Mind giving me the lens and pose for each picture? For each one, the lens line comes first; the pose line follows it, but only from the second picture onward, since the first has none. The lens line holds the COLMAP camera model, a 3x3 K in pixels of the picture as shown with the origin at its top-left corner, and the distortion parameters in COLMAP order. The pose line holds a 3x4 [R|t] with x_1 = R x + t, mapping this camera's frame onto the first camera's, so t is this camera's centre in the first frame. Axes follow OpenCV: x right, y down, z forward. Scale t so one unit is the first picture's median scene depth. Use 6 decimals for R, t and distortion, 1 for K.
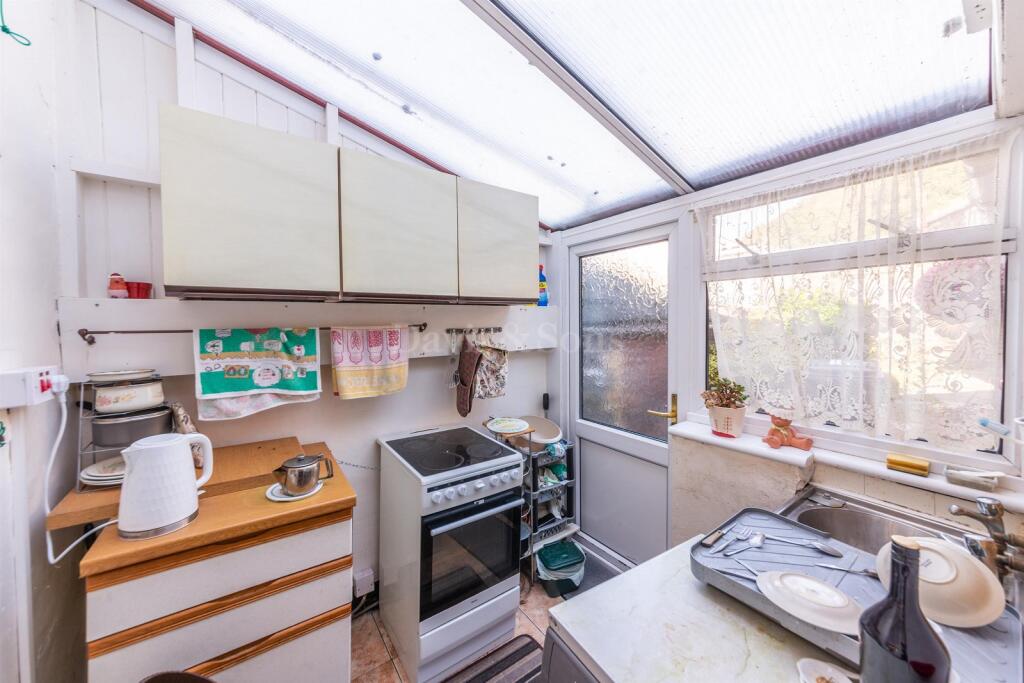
lens RADIAL K [[366.9, 0, 511.9], [0, 366.9, 328.1], [0, 0, 1]] dist [0.000179, -0.000026]
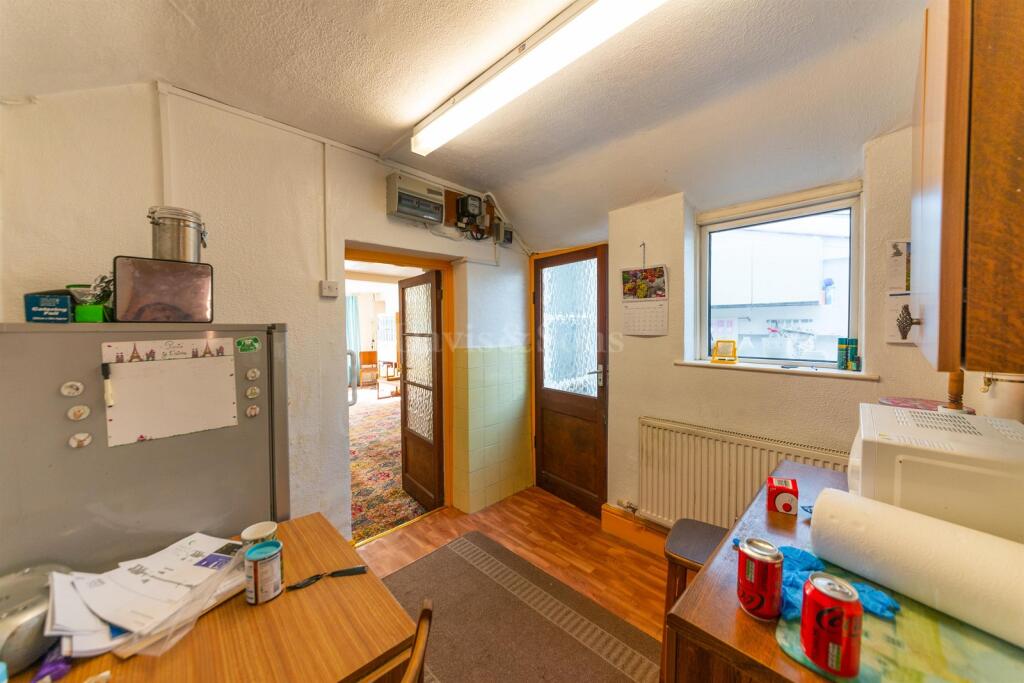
lens RADIAL K [[366.9, 0, 511.9], [0, 366.9, 328.1], [0, 0, 1]] dist [0.000179, -0.000026]
pose [[0.162406, 0.003407, -0.986718, 2.088299], [-0.011772, 0.999930, 0.001515, 0.077496], [0.986654, 0.011370, 0.162435, -0.918065]]
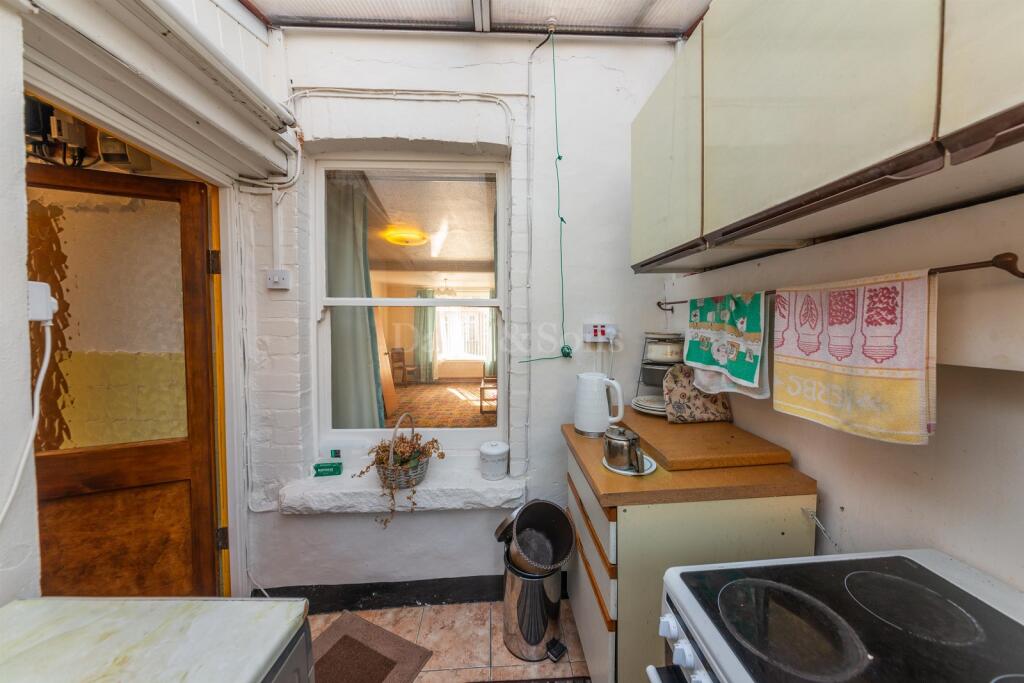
lens RADIAL K [[366.9, 0, 511.9], [0, 366.9, 328.1], [0, 0, 1]] dist [0.000179, -0.000026]
pose [[-0.524358, 0.027534, -0.851053, 0.282297], [-0.008019, 0.999273, 0.037270, 0.044985], [0.851460, 0.026368, -0.523756, 0.983112]]
